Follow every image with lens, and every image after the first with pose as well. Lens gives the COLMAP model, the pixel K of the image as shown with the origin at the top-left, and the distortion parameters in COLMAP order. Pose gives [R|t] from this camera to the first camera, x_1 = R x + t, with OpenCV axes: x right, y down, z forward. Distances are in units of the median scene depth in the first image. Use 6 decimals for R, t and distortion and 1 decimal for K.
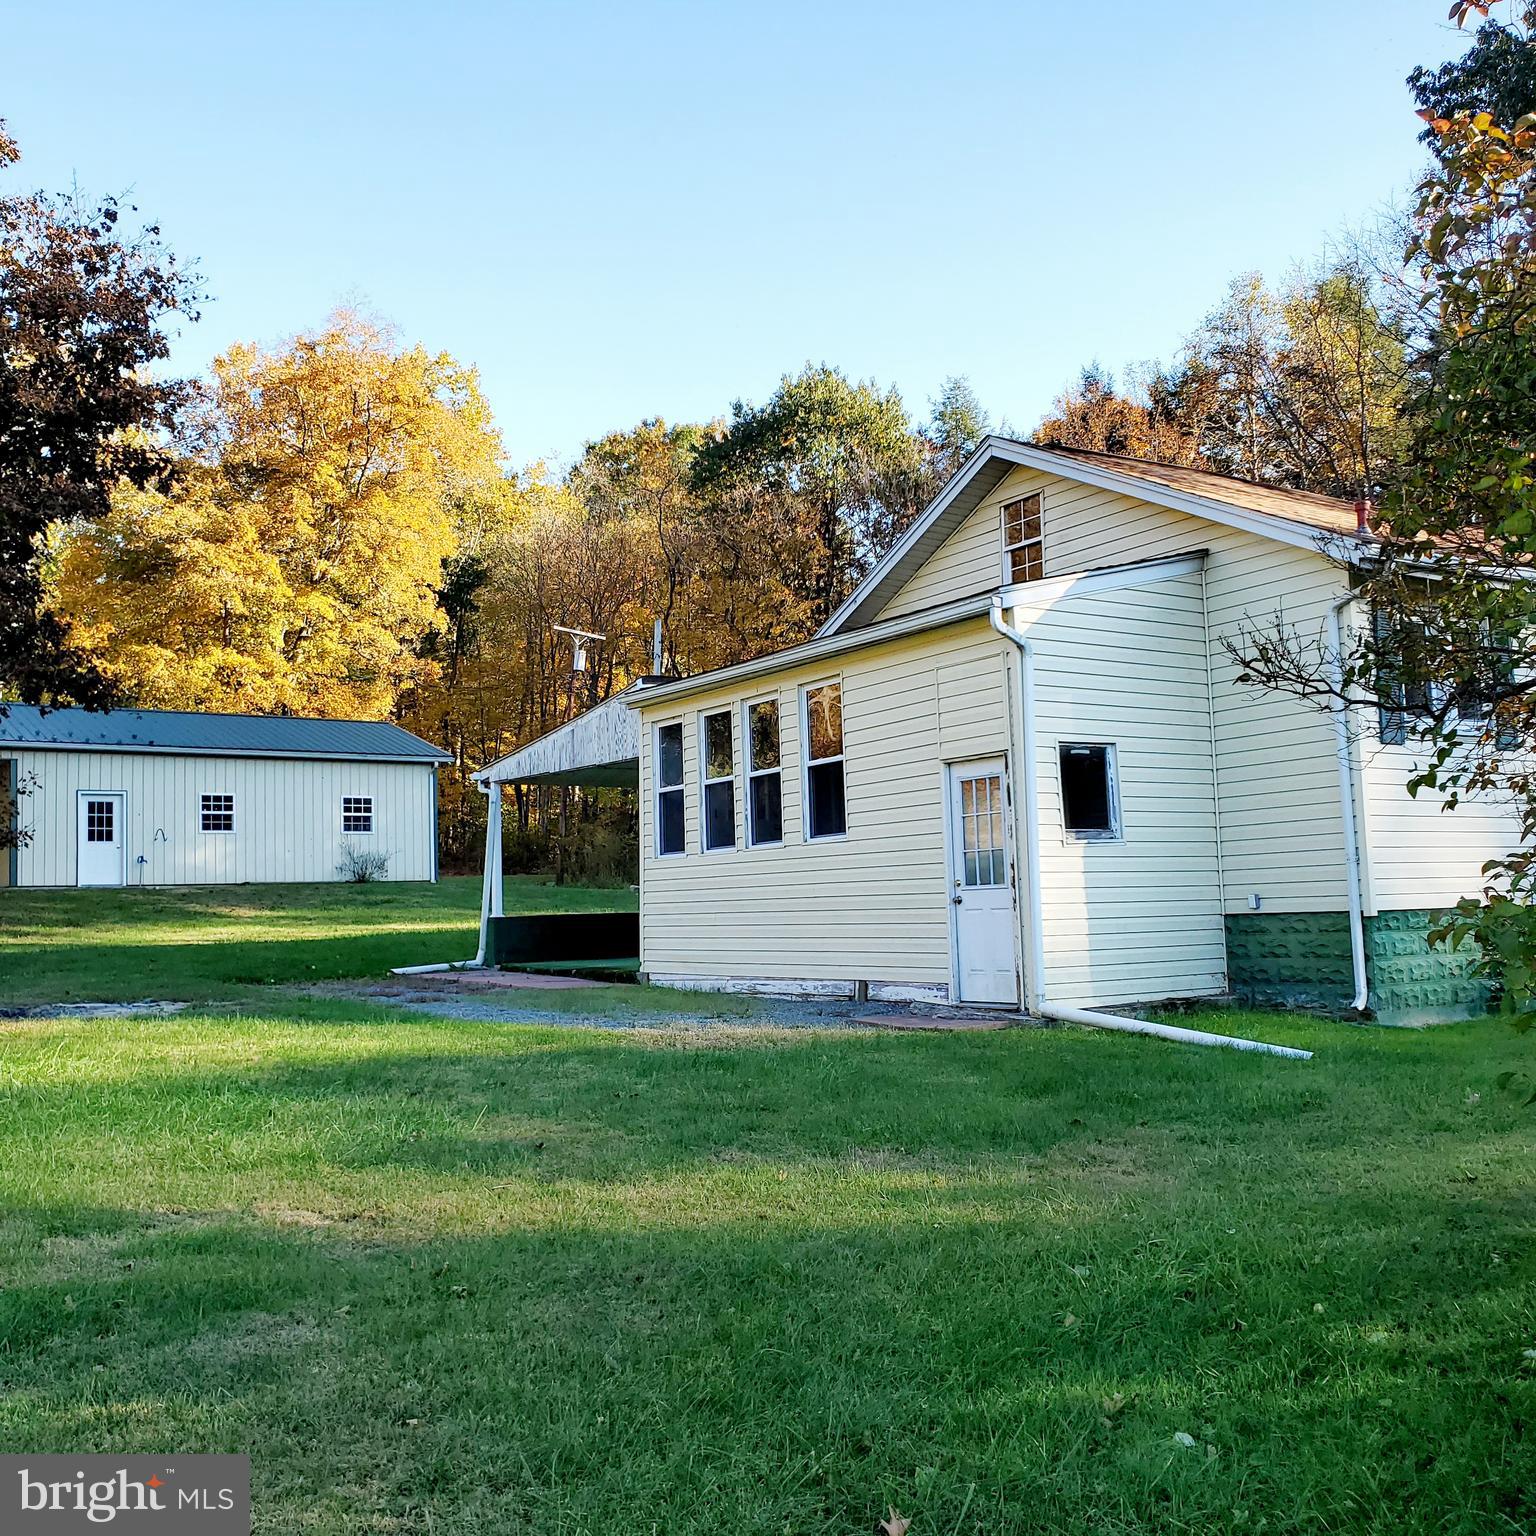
lens RADIAL K [[1478.6, 0, 764.4], [0, 1478.6, 762.6], [0, 0, 1]] dist [-0.013611, -0.015575]
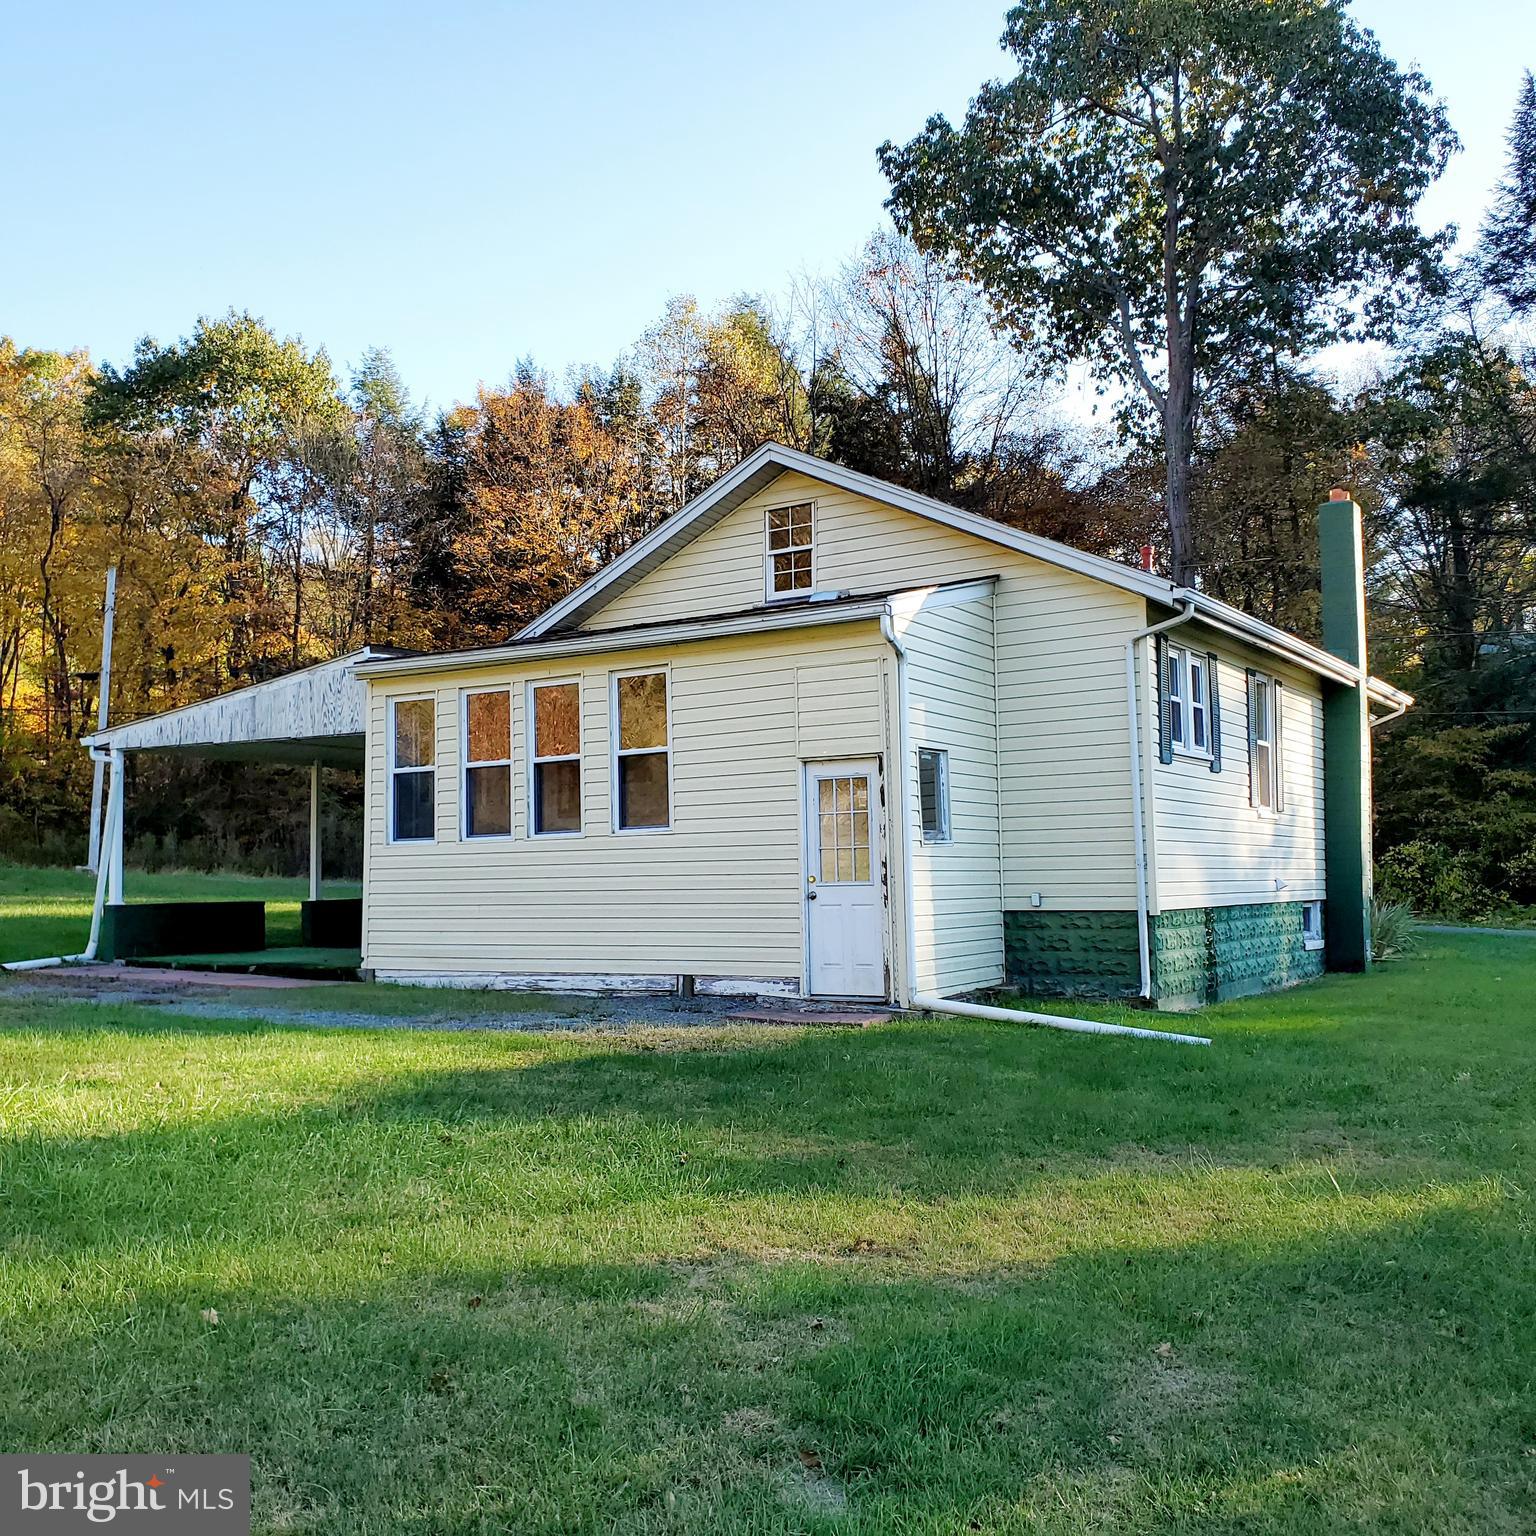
lens RADIAL K [[1459.1, 0, 767.6], [0, 1459.1, 743.5], [0, 0, 1]] dist [0.109092, -0.382253]
pose [[0.909927, 0.053045, 0.411363, -0.277346], [-0.051988, 0.998553, -0.013767, 0.002890], [-0.411498, -0.008859, 0.911368, 0.079474]]
